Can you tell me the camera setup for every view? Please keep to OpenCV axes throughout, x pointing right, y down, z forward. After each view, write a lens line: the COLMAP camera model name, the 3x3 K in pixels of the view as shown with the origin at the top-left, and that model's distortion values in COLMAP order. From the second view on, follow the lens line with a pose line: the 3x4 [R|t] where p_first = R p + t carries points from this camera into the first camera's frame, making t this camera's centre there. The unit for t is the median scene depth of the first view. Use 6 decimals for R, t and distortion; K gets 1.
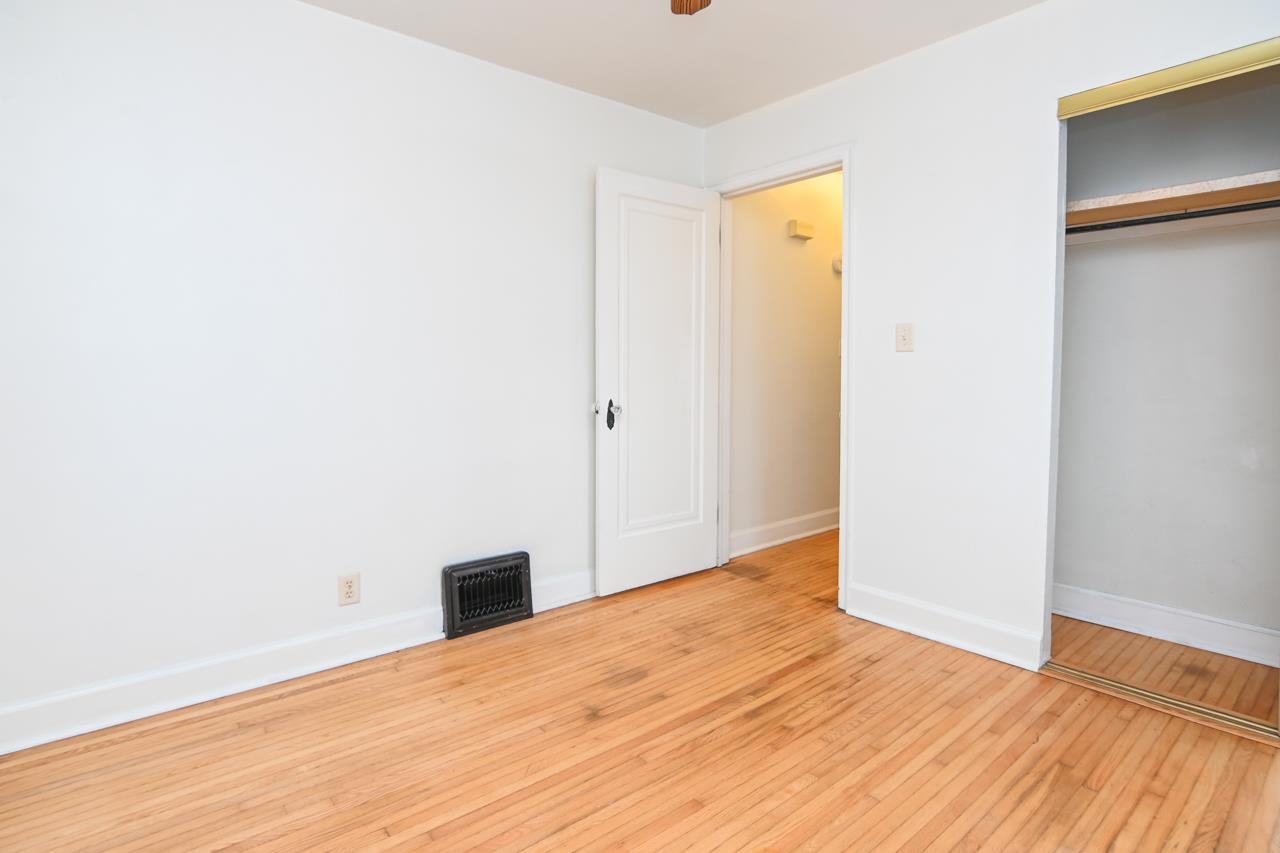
lens RADIAL K [[676.9, 0, 643.3], [0, 676.9, 380.4], [0, 0, 1]] dist [-0.015706, 0.003444]
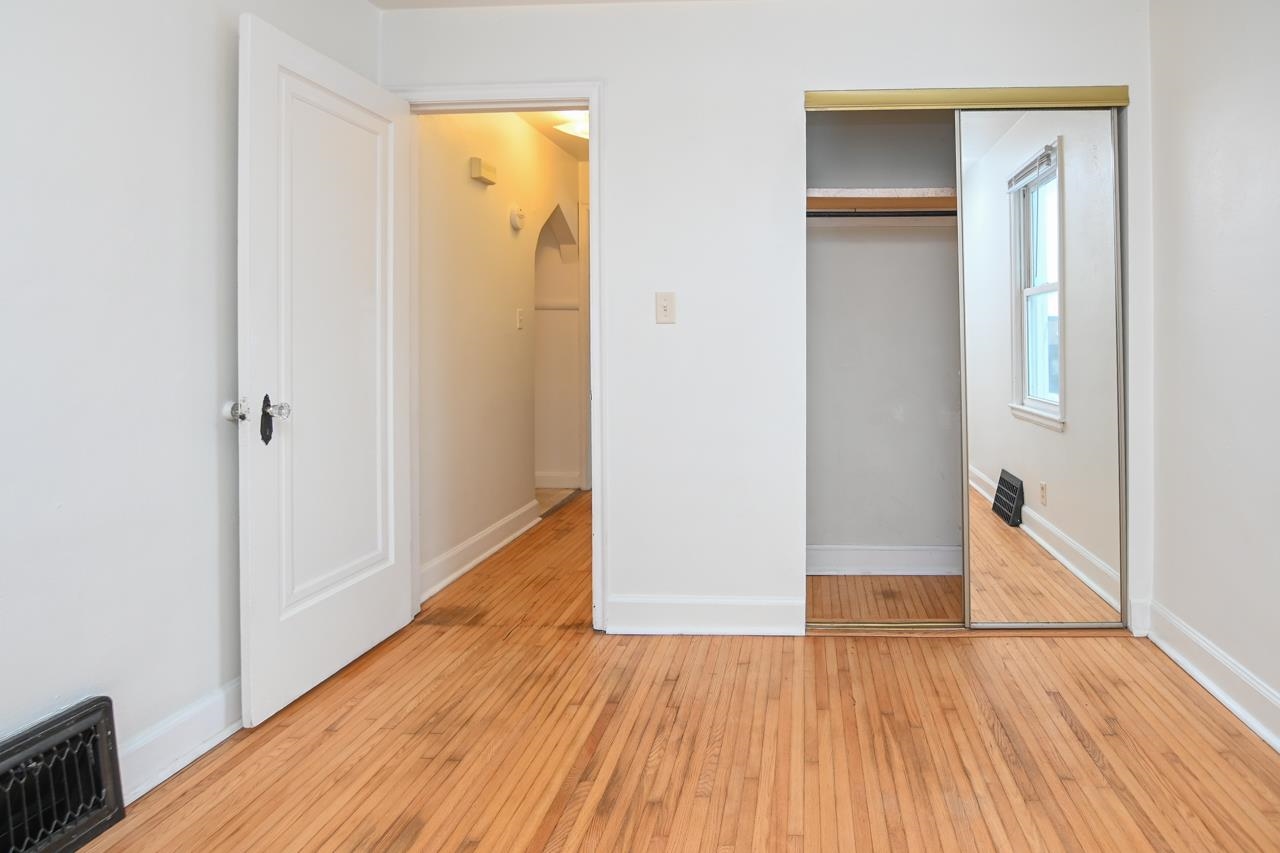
lens RADIAL K [[724.6, 0, 640.6], [0, 724.6, 328.8], [0, 0, 1]] dist [-0.018555, 0.004019]
pose [[0.675526, 0.011223, 0.737251, -0.355309], [0.017074, 0.999378, -0.030858, -0.006197], [-0.737139, 0.033433, 0.674914, 0.366371]]
